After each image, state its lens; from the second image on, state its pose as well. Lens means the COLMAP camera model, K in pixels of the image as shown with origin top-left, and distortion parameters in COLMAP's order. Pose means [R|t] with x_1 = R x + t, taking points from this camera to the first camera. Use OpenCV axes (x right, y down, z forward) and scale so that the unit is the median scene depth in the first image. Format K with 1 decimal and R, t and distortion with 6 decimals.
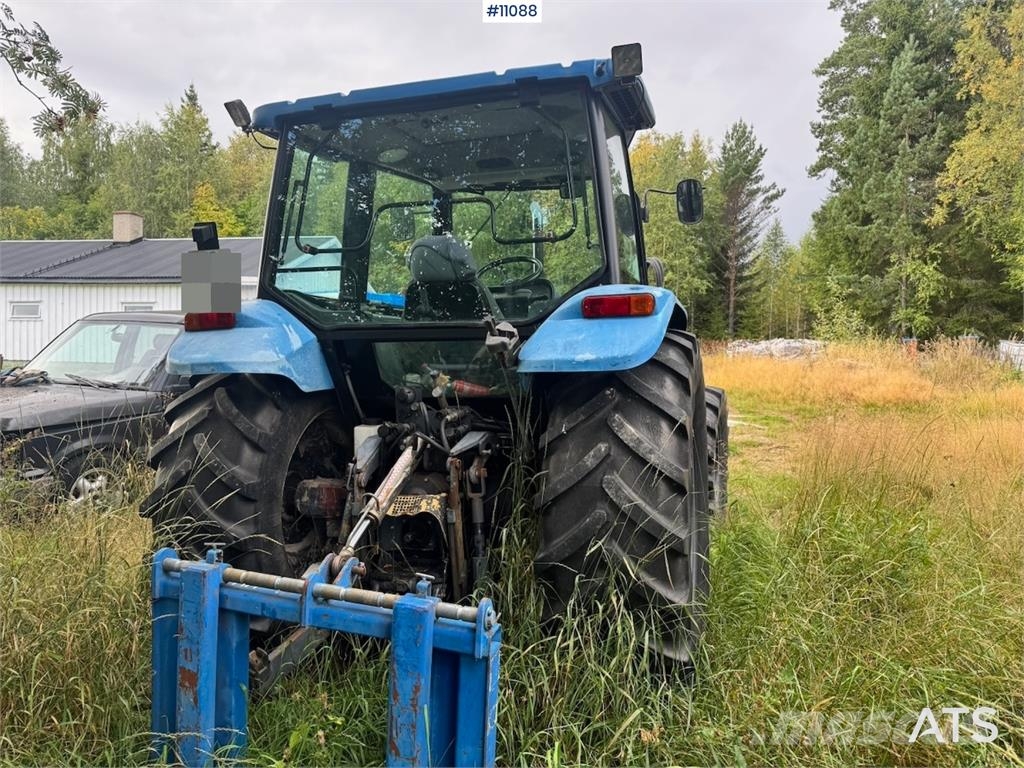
lens RADIAL K [[710.3, 0, 512.0], [0, 710.3, 384.0], [0, 0, 1]] dist [0.081924, -0.097999]
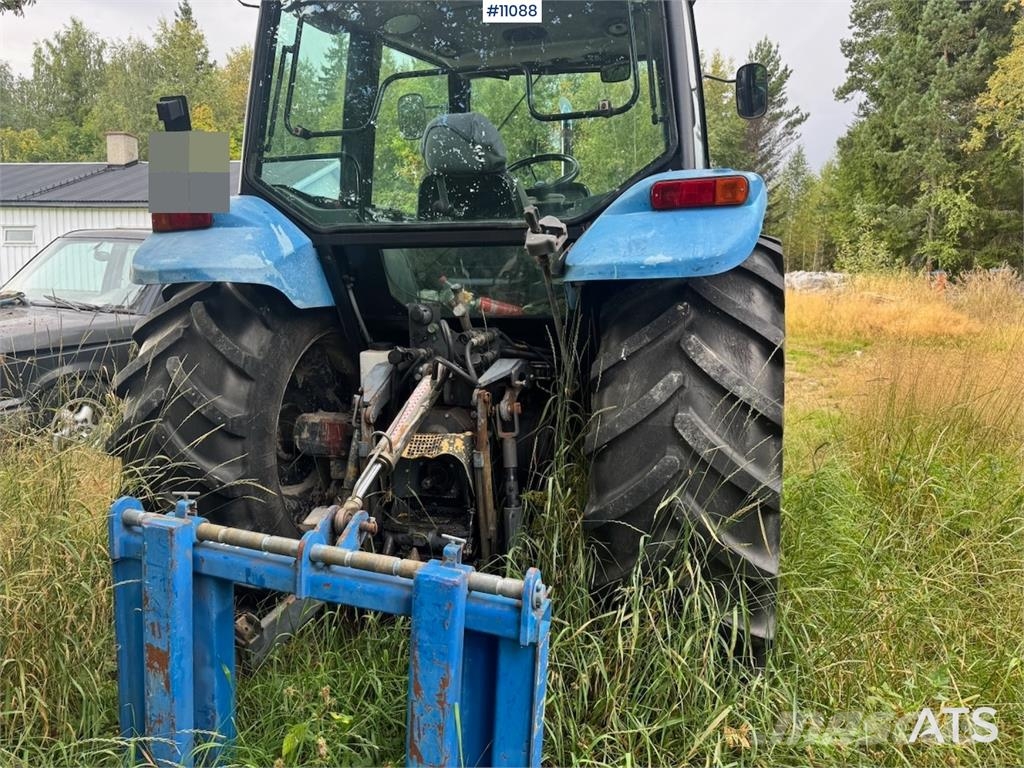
lens RADIAL K [[710.3, 0, 512.0], [0, 710.3, 384.0], [0, 0, 1]] dist [0.081924, -0.097999]
pose [[0.999936, 0.007690, -0.008324, -0.039013], [-0.006907, 0.995882, 0.090398, 0.022829], [0.008985, -0.090335, 0.995871, 0.180068]]
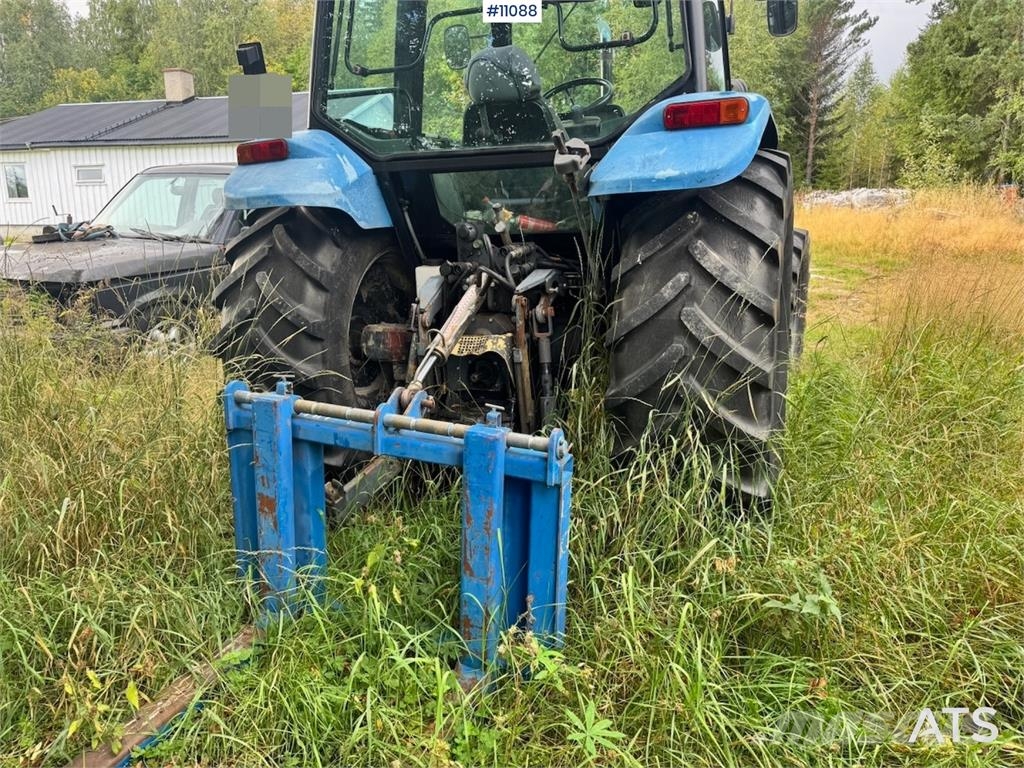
lens RADIAL K [[705.5, 0, 509.4], [0, 705.5, 379.8], [0, 0, 1]] dist [0.096447, -0.108513]
pose [[0.996417, 0.000981, -0.084569, -0.014752], [0.014372, 0.983425, 0.180746, 0.043006], [0.083345, -0.181314, 0.979887, 0.048279]]
